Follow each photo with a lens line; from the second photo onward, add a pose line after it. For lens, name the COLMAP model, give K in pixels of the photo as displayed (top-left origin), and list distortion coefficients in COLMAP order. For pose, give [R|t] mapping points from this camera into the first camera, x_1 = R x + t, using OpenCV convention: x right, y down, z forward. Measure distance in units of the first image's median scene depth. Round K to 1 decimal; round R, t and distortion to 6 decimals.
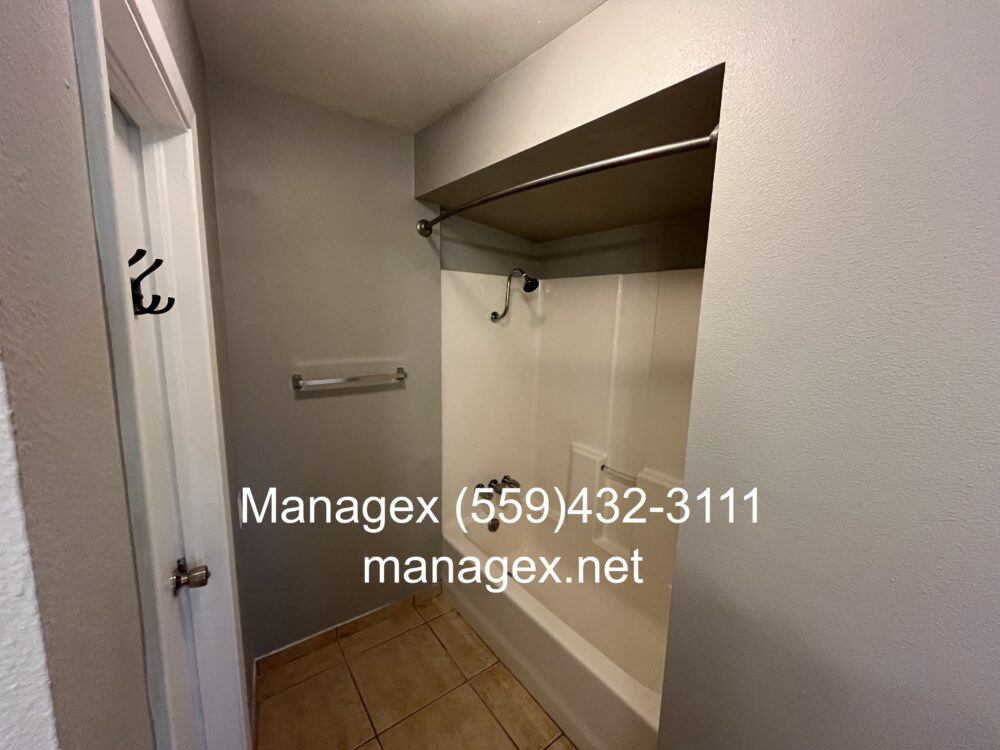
lens RADIAL K [[403.4, 0, 502.2], [0, 403.4, 377.0], [0, 0, 1]] dist [-0.001056, -0.000059]
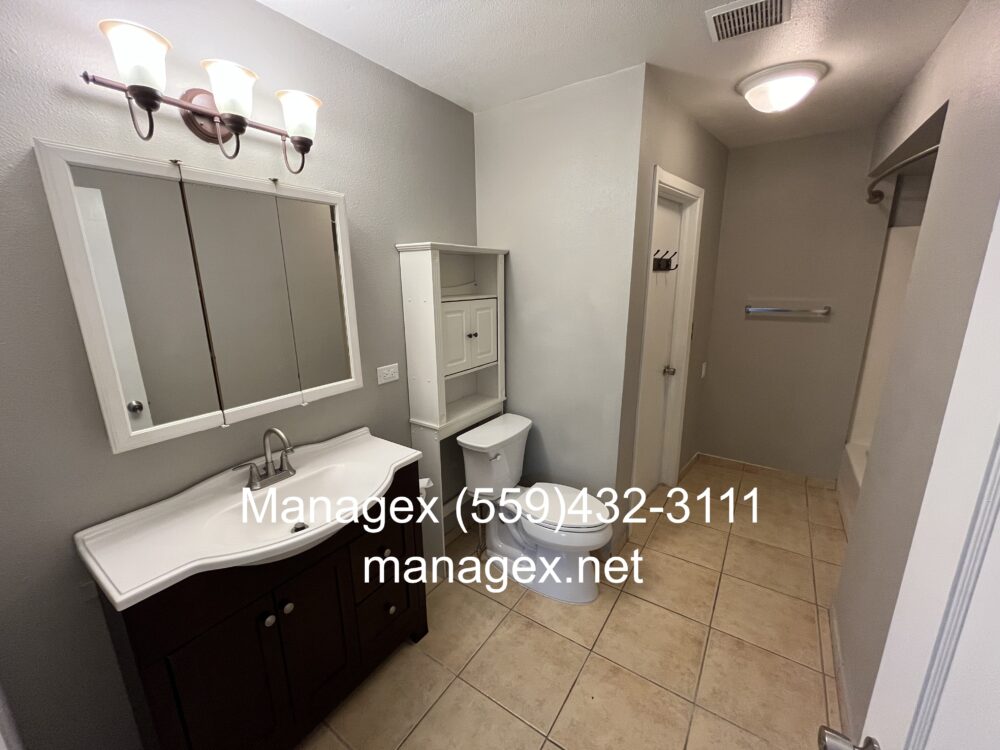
lens RADIAL K [[403.4, 0, 500.3], [0, 403.4, 374.6], [0, 0, 1]] dist [-0.001056, -0.000059]
pose [[0.321632, 0.196597, -0.926230, 0.824733], [-0.119241, 0.978830, 0.166355, 0.127065], [0.939327, 0.056940, 0.338265, -0.586527]]
